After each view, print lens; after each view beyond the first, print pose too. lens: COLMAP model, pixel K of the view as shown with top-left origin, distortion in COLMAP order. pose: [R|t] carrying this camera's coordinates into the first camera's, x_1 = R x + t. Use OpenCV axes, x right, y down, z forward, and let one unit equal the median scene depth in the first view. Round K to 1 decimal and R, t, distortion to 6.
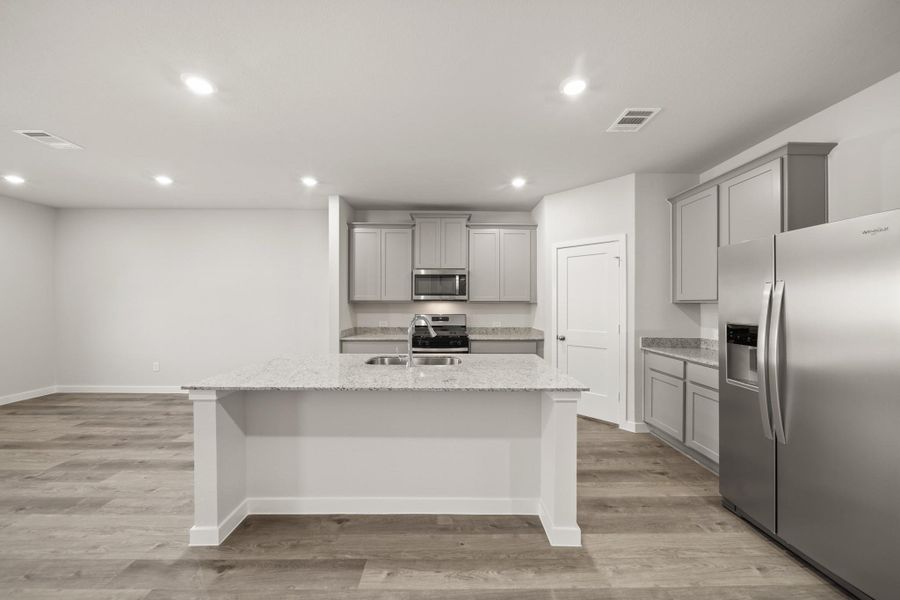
lens RADIAL K [[313.5, 0, 455.0], [0, 313.5, 300.1], [0, 0, 1]] dist [-0.002673, -0.000272]
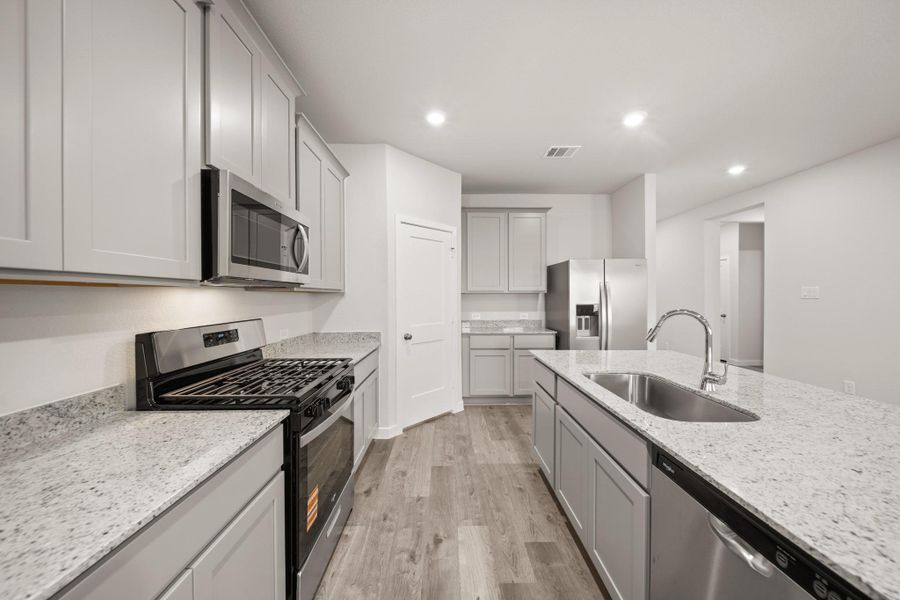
lens RADIAL K [[313.5, 0, 448.0], [0, 313.5, 297.7], [0, 0, 1]] dist [-0.002673, -0.000272]
pose [[0.024640, -0.007132, 0.999671, -0.517276], [-0.006302, 0.999954, 0.007290, 0.017366], [-0.999677, -0.006479, 0.024594, 0.999941]]
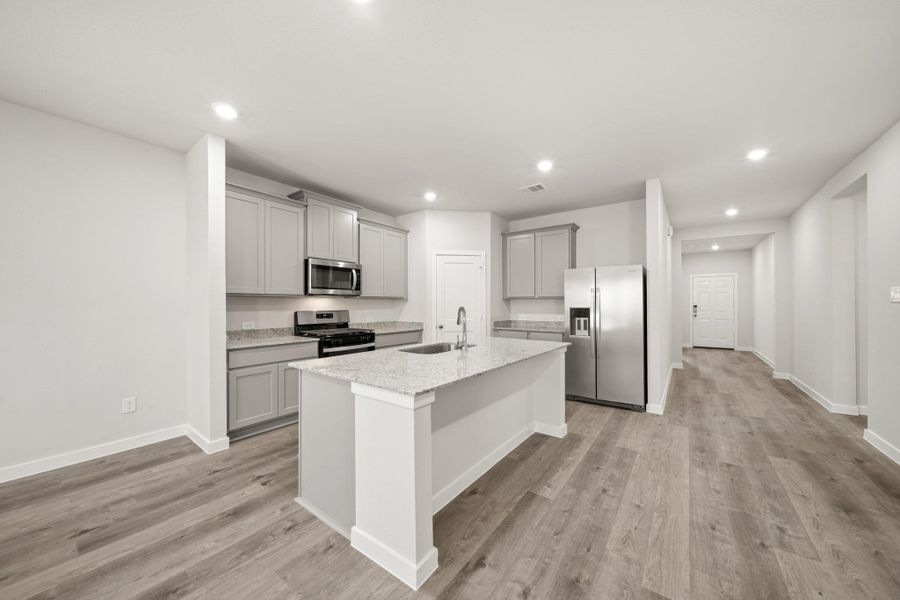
lens RADIAL K [[313.5, 0, 449.3], [0, 313.5, 303.4], [0, 0, 1]] dist [-0.002673, -0.000272]
pose [[0.615395, -0.002090, 0.788216, -0.720721], [-0.005683, 0.999959, 0.007089, 0.021586], [-0.788198, -0.008842, 0.615358, 0.224180]]
